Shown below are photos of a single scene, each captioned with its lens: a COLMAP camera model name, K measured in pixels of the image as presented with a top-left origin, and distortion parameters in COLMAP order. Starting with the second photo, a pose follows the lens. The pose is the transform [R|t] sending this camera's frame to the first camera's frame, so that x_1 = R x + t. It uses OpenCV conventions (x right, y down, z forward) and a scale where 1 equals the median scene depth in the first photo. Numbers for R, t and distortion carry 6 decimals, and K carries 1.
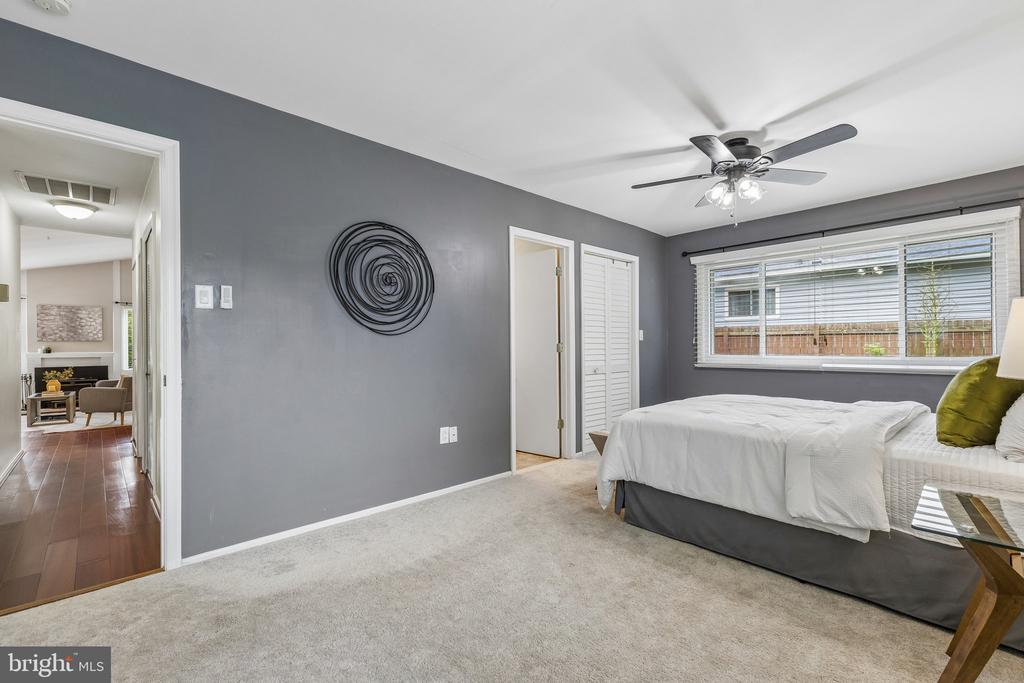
lens RADIAL K [[444.3, 0, 508.1], [0, 444.3, 338.5], [0, 0, 1]] dist [0.011629, -0.000318]
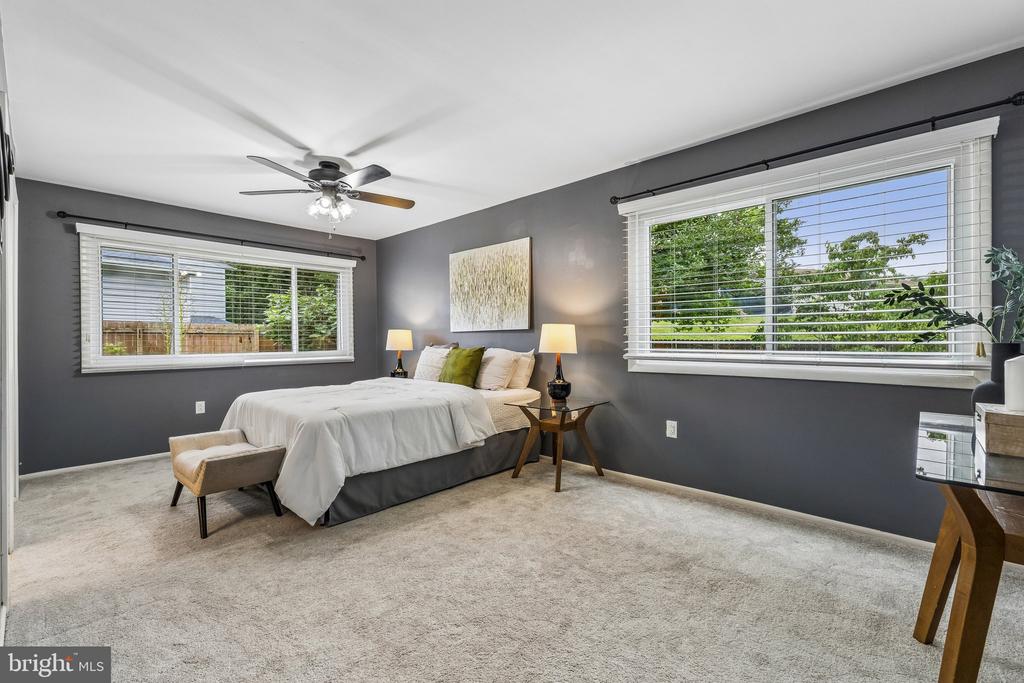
lens RADIAL K [[444.3, 0, 508.1], [0, 444.3, 338.5], [0, 0, 1]] dist [0.011629, -0.000318]
pose [[-0.077225, 0.012236, 0.996939, -0.826163], [-0.010591, 0.999858, -0.013092, 0.019646], [-0.996957, -0.011569, -0.077084, 0.793291]]
